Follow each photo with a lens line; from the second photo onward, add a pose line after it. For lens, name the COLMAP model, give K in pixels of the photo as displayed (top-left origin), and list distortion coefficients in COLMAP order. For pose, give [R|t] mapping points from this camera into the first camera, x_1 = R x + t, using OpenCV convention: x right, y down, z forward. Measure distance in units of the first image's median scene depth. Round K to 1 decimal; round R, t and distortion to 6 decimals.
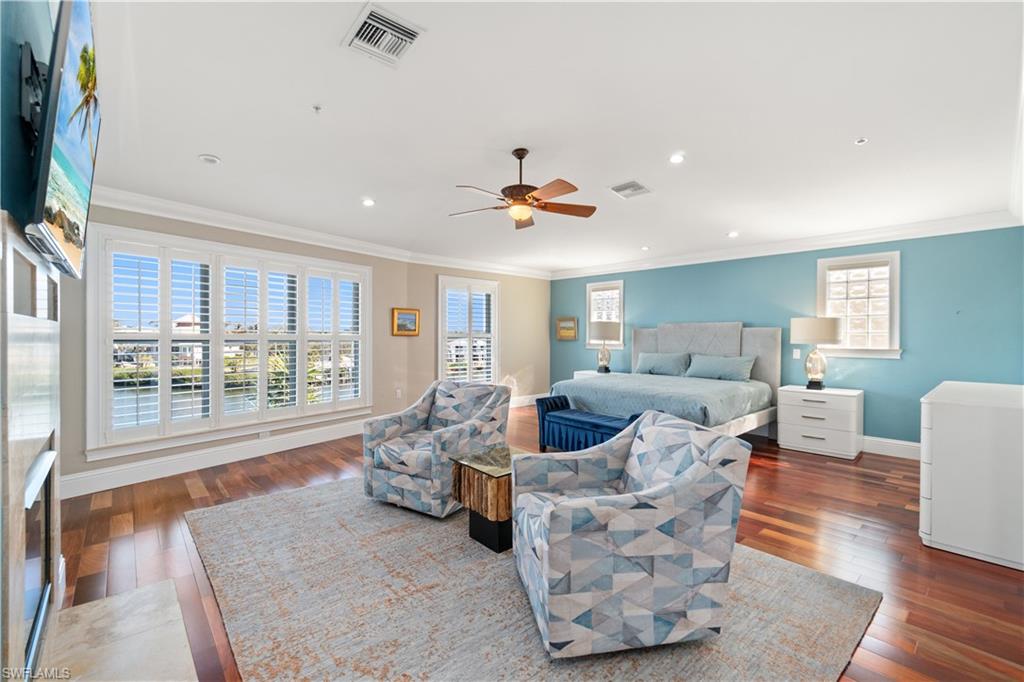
lens RADIAL K [[444.0, 0, 508.6], [0, 444.0, 340.5], [0, 0, 1]] dist [-0.002082, -0.000235]
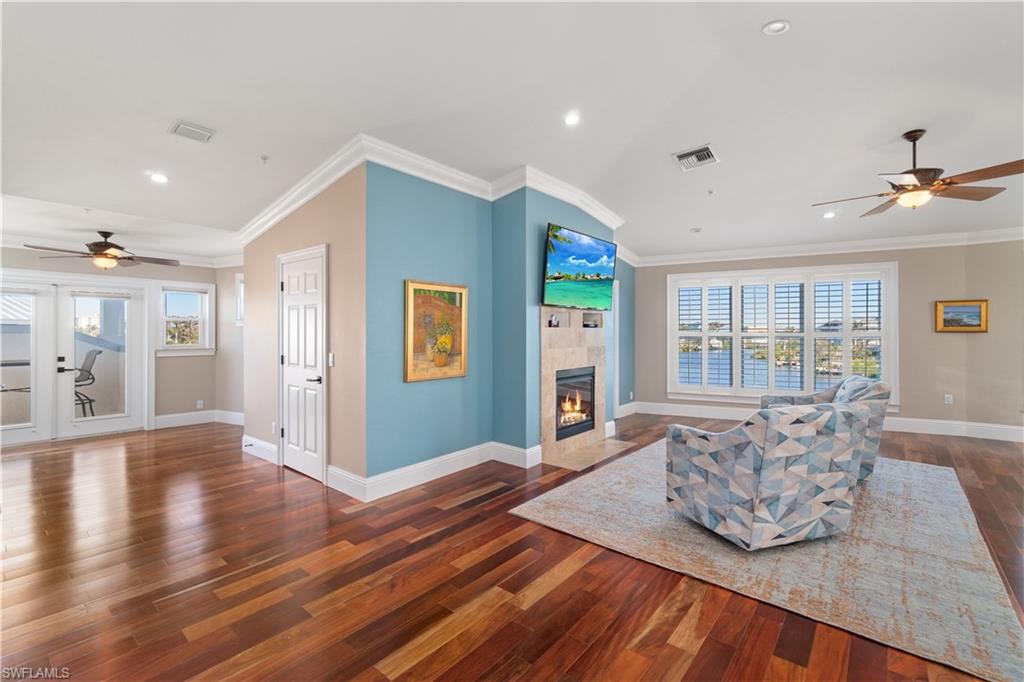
lens RADIAL K [[442.4, 0, 508.3], [0, 442.4, 336.6], [0, 0, 1]] dist [-0.000209, 0.000362]
pose [[0.138372, 0.006681, -0.990358, 0.829207], [-0.008734, 0.999947, 0.005525, 0.001773], [0.990342, 0.007885, 0.138423, 0.032884]]
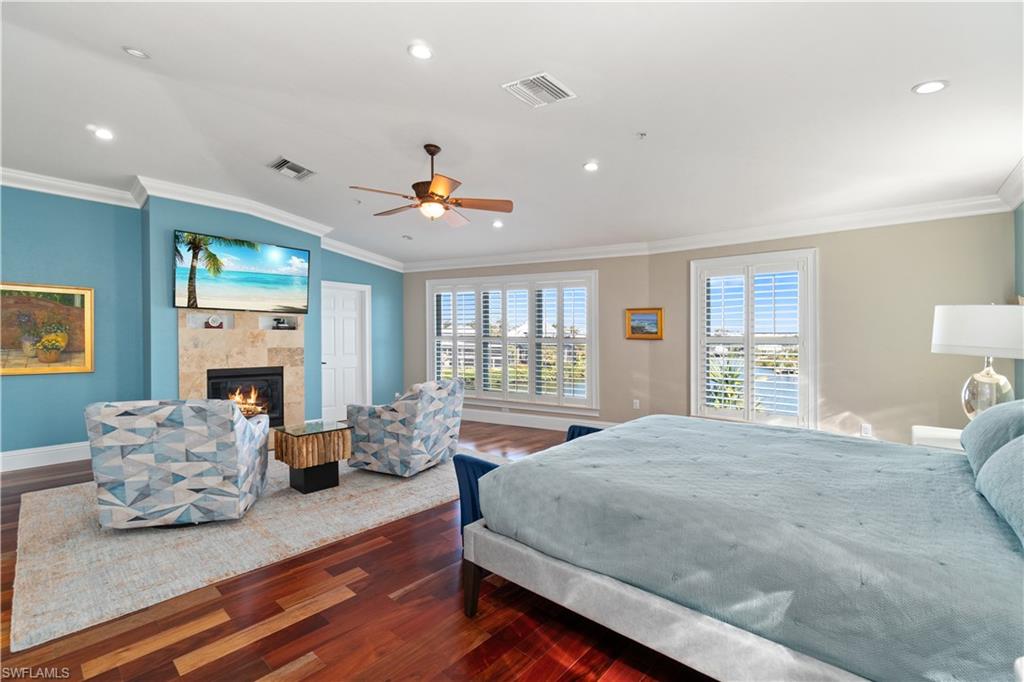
lens RADIAL K [[438.8, 0, 512.6], [0, 438.8, 345.8], [0, 0, 1]] dist [-0.002719, -0.000489]
pose [[0.112428, 0.019090, -0.993476, 1.015502], [-0.023804, 0.999580, 0.016514, -0.009871], [0.993375, 0.021792, 0.112836, 1.086097]]
